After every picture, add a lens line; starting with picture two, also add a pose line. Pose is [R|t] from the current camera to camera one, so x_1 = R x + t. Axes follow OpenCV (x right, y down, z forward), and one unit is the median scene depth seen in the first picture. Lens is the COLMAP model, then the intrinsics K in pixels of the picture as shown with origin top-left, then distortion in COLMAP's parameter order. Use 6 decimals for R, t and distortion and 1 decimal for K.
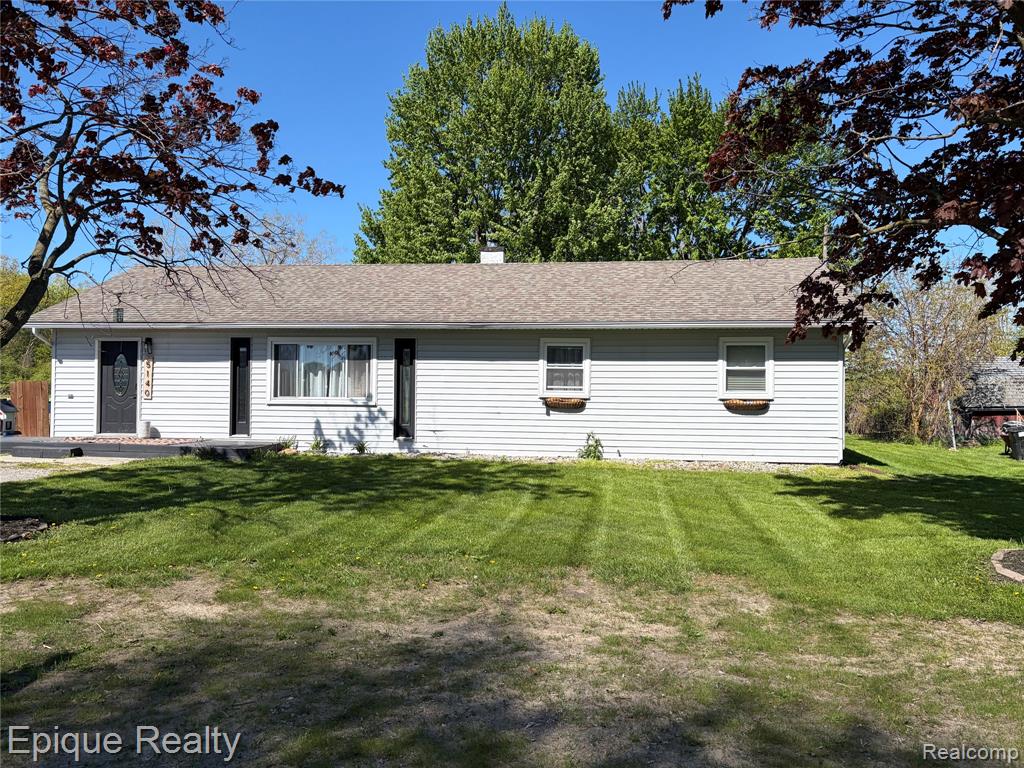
lens RADIAL K [[787.1, 0, 511.1], [0, 787.1, 381.8], [0, 0, 1]] dist [0.044904, -0.040539]
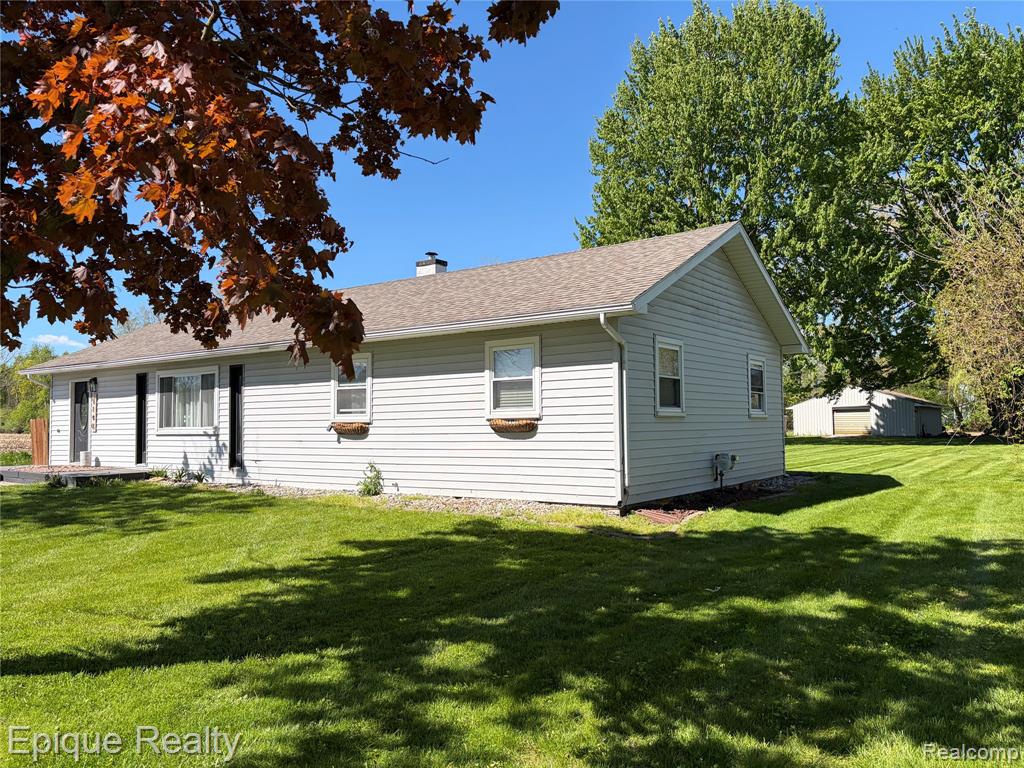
lens RADIAL K [[787.1, 0, 513.3], [0, 787.1, 383.2], [0, 0, 1]] dist [0.044904, -0.040539]
pose [[0.878992, -0.045690, -0.474643, 0.651750], [0.026755, 0.998556, -0.046576, 0.022770], [0.476086, 0.028241, 0.878945, 0.318425]]
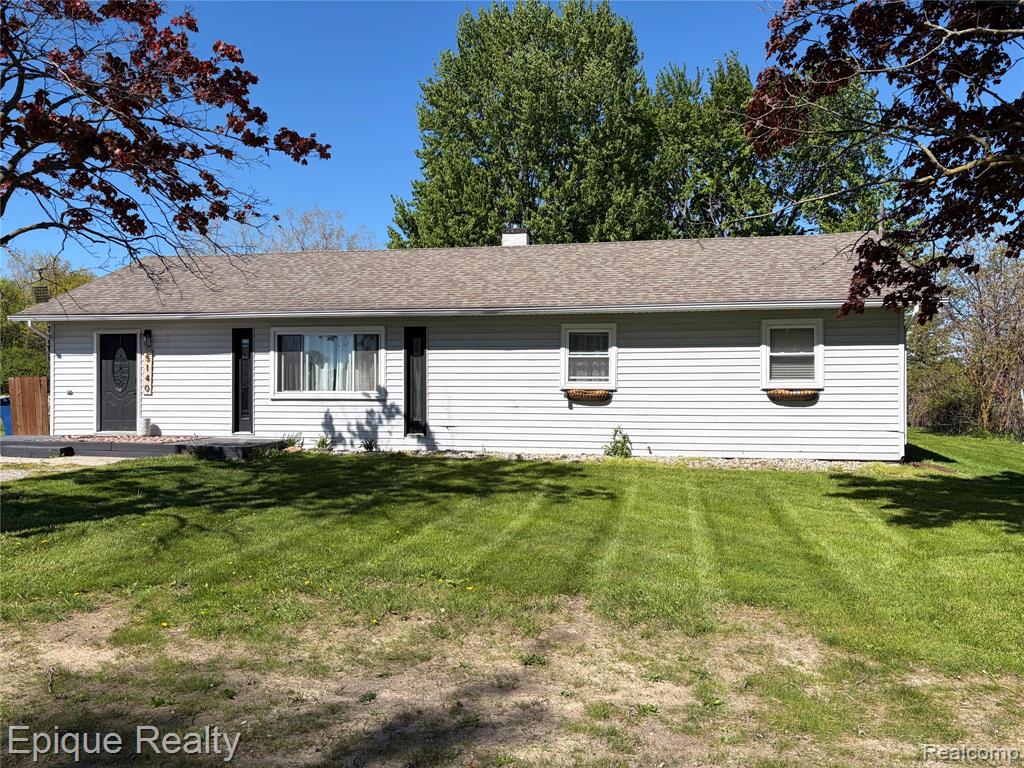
lens RADIAL K [[787.1, 0, 510.1], [0, 787.1, 385.7], [0, 0, 1]] dist [0.044904, -0.040539]
pose [[0.998240, -0.009258, -0.058578, 0.031010], [0.009941, 0.999886, 0.011374, 0.004919], [0.058466, -0.011937, 0.998218, 0.088418]]
